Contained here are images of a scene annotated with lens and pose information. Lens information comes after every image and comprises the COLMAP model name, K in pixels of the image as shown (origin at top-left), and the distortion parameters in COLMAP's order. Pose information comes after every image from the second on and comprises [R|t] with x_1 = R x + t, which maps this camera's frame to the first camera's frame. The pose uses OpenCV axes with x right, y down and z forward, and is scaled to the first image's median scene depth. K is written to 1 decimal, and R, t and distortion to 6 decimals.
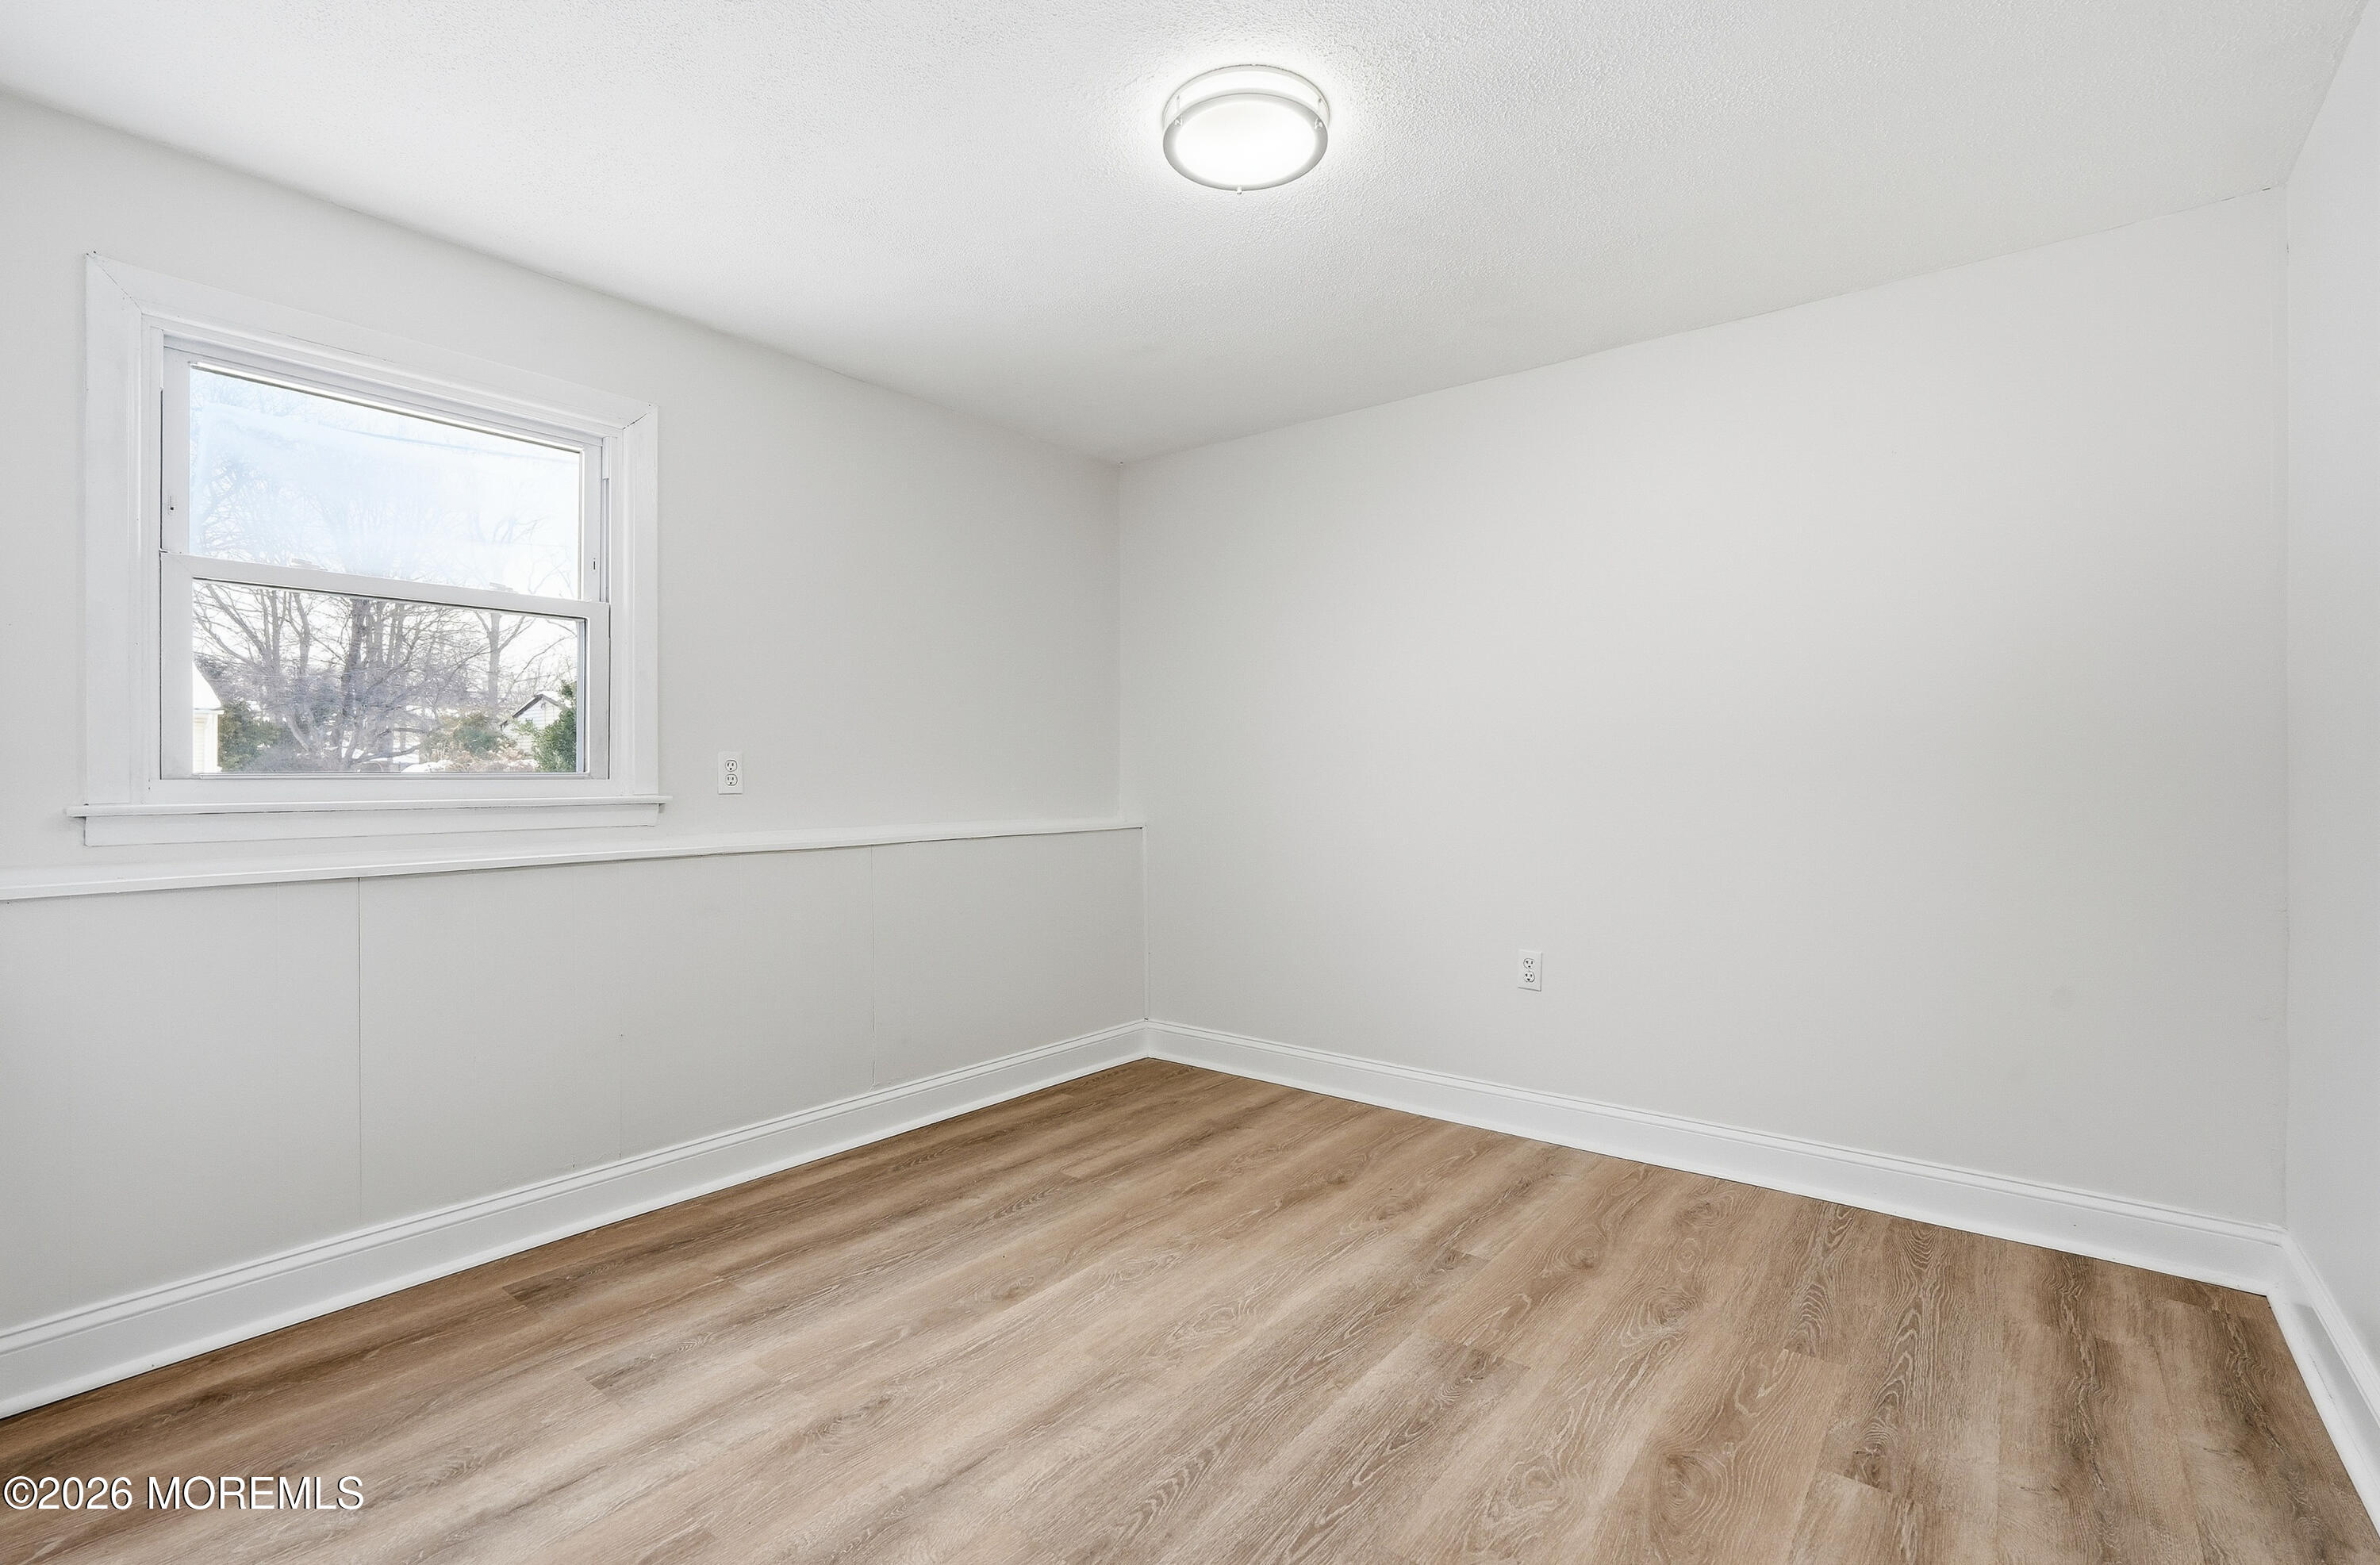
lens RADIAL K [[1066.8, 0, 1186.7], [0, 1066.8, 773.5], [0, 0, 1]] dist [0.033421, 0.000090]
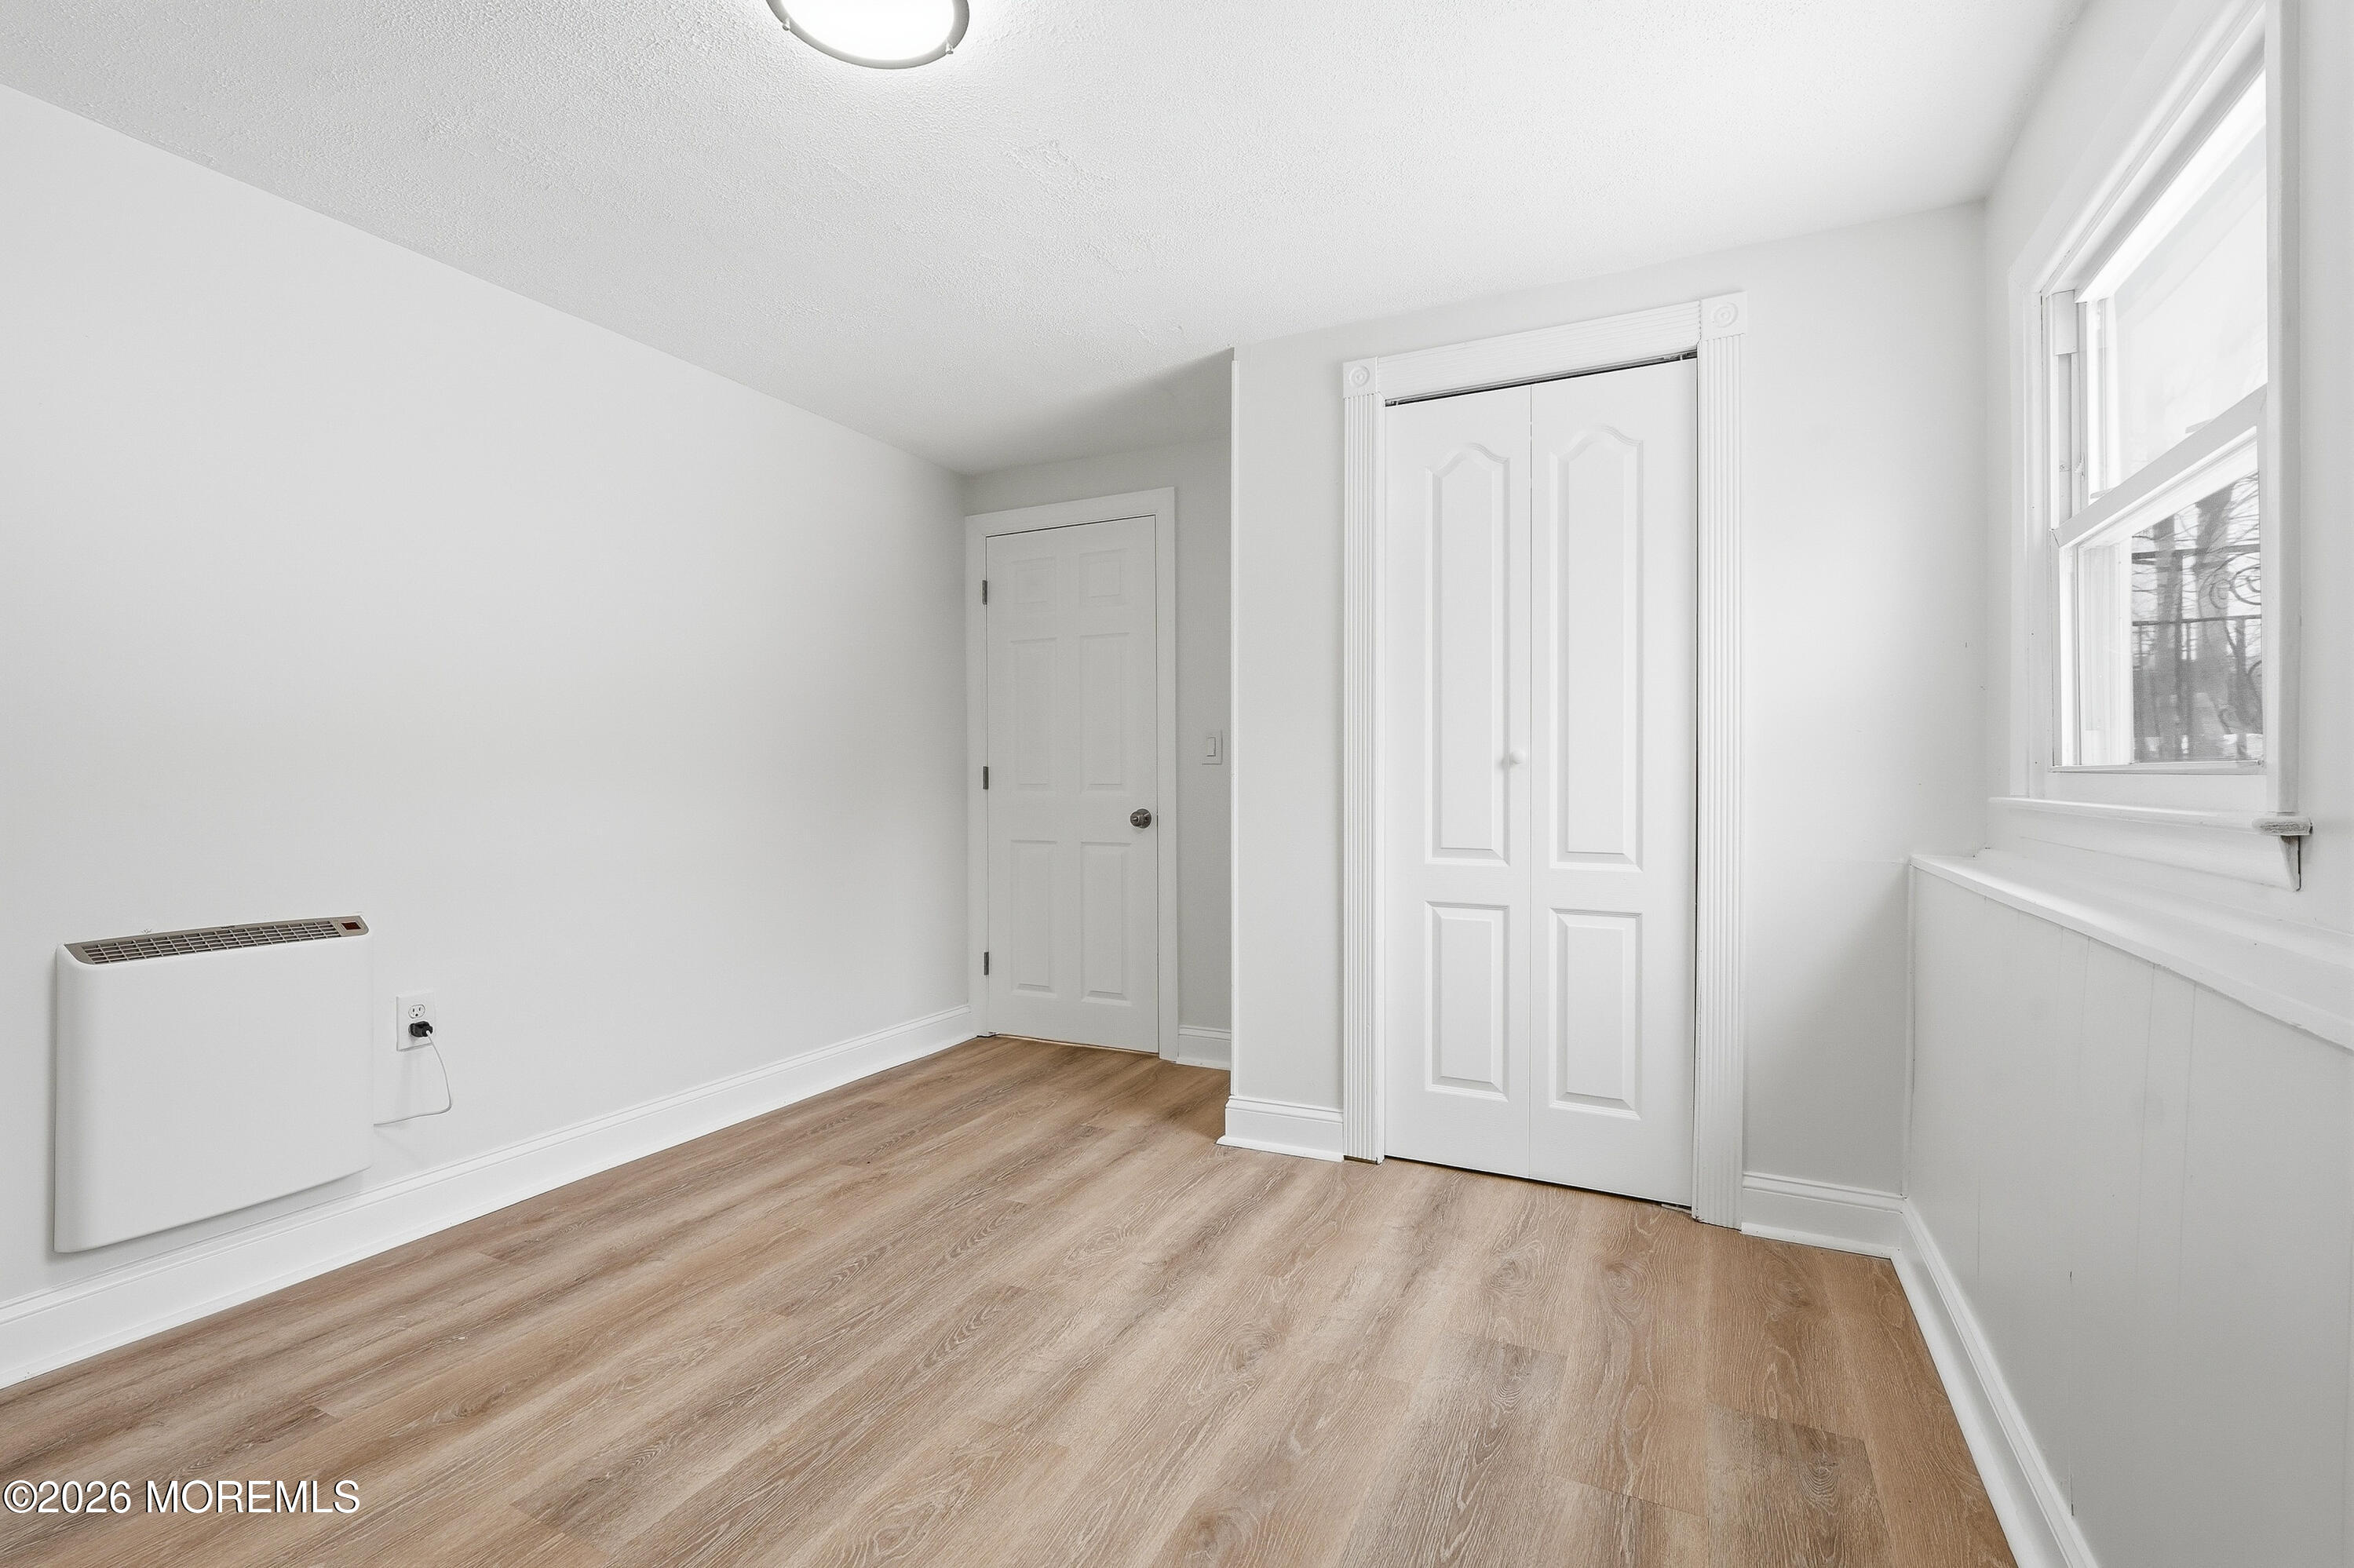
lens RADIAL K [[1074.7, 0, 1177.0], [0, 1074.7, 774.1], [0, 0, 1]] dist [0.000128, 0.000348]
pose [[-0.979012, 0.001836, -0.203794, -0.007101], [0.001458, 0.999997, 0.002004, 0.002940], [0.203798, 0.001665, -0.979012, 1.970521]]
